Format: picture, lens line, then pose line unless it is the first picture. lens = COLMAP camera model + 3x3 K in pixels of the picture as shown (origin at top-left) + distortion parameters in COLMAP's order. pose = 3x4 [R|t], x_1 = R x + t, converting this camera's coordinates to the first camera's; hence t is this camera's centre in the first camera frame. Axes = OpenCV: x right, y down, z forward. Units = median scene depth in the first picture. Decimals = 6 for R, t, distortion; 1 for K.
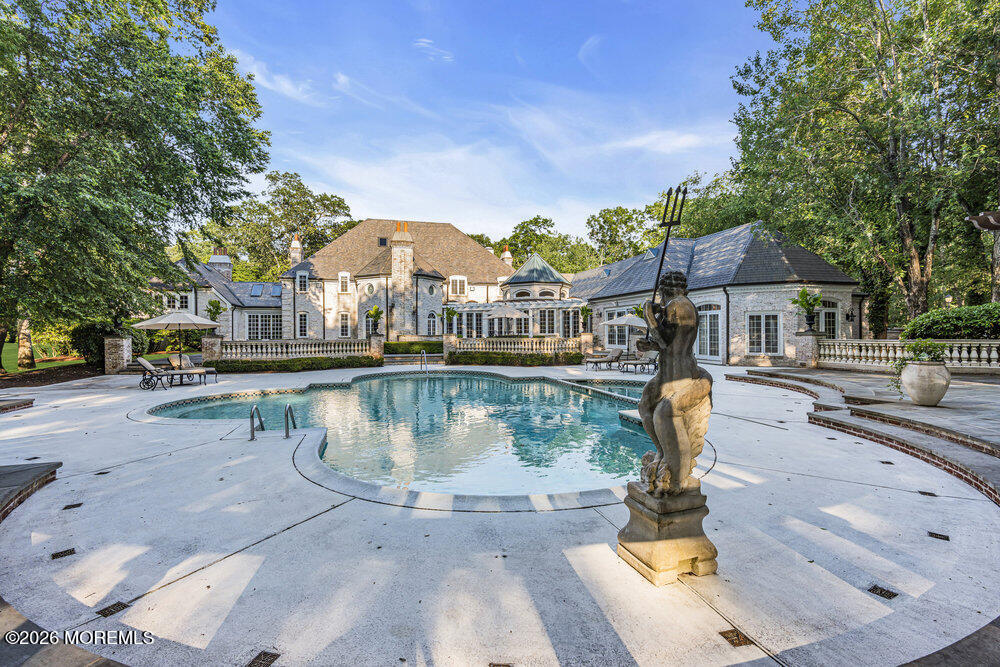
lens RADIAL K [[455.4, 0, 503.2], [0, 455.4, 330.9], [0, 0, 1]] dist [0.000545, -0.000007]
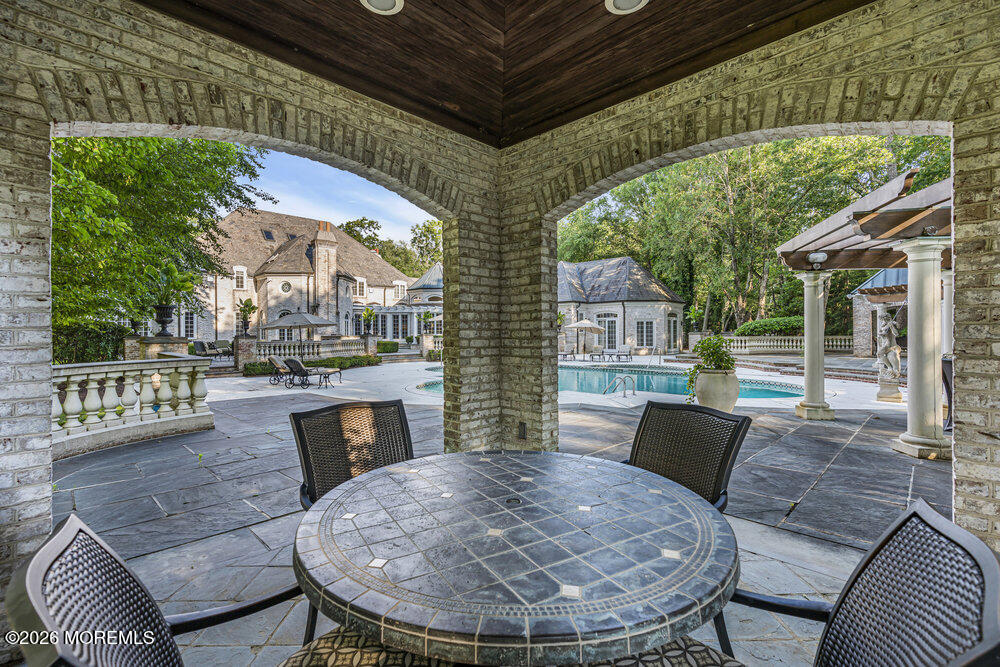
lens RADIAL K [[455.4, 0, 498.6], [0, 455.4, 331.2], [0, 0, 1]] dist [0.000545, -0.000007]
pose [[0.865626, 0.001225, 0.500689, -0.557030], [-0.000776, 0.999999, -0.001104, 0.000041], [-0.500690, 0.000567, 0.865626, -0.061084]]
